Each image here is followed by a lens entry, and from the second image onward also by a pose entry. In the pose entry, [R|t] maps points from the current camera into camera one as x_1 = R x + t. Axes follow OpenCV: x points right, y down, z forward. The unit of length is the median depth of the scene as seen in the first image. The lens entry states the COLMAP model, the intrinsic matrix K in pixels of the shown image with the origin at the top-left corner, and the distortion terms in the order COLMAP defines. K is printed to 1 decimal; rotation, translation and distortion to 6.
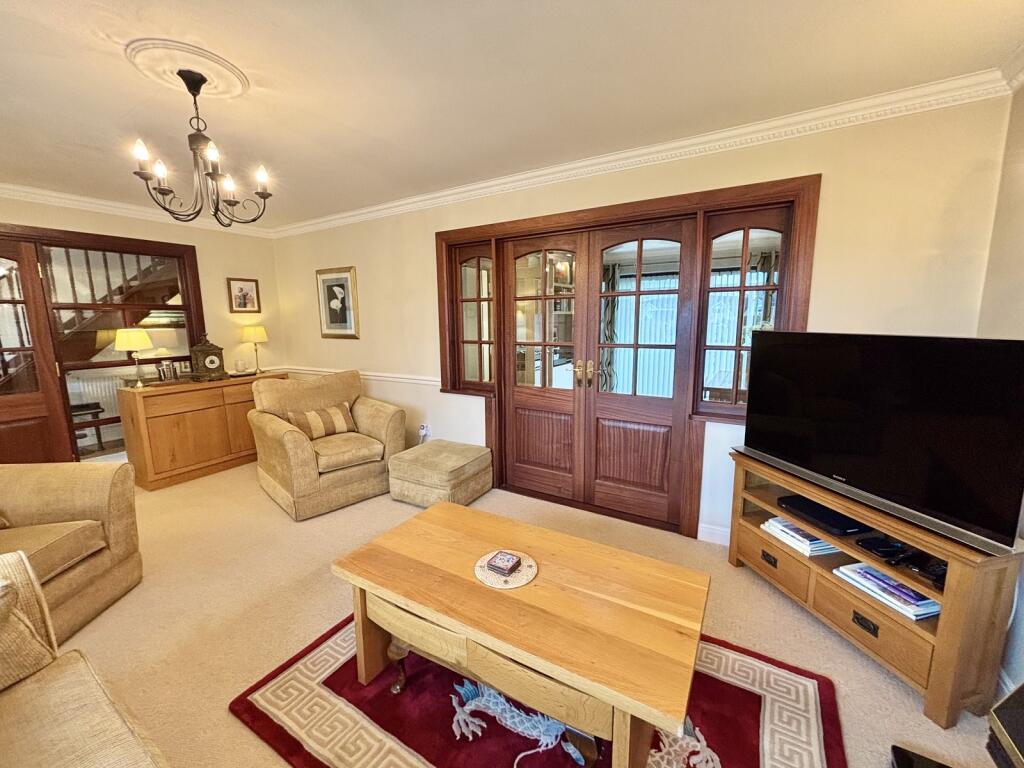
lens RADIAL K [[411.6, 0, 510.4], [0, 411.6, 383.6], [0, 0, 1]] dist [0.000324, -0.000136]
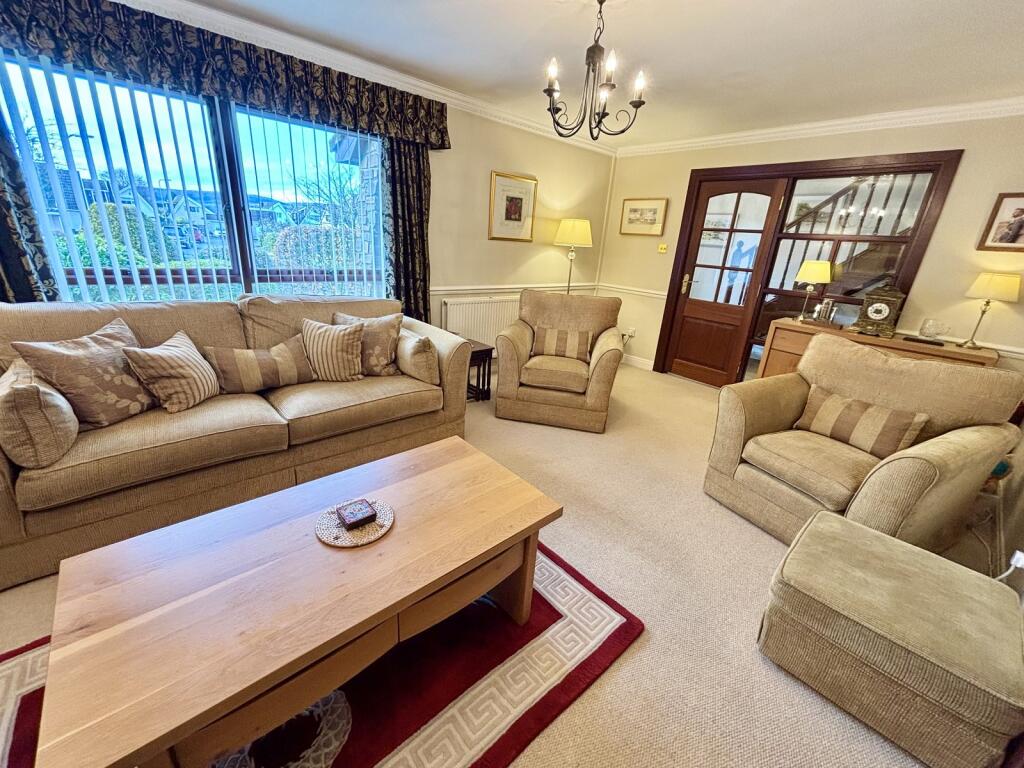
lens RADIAL K [[411.6, 0, 510.4], [0, 411.6, 383.6], [0, 0, 1]] dist [0.000324, -0.000136]
pose [[-0.289844, 0.308871, -0.905864, 0.379024], [-0.205691, 0.904273, 0.374142, -0.128978], [0.934710, 0.294771, -0.198566, 0.900392]]
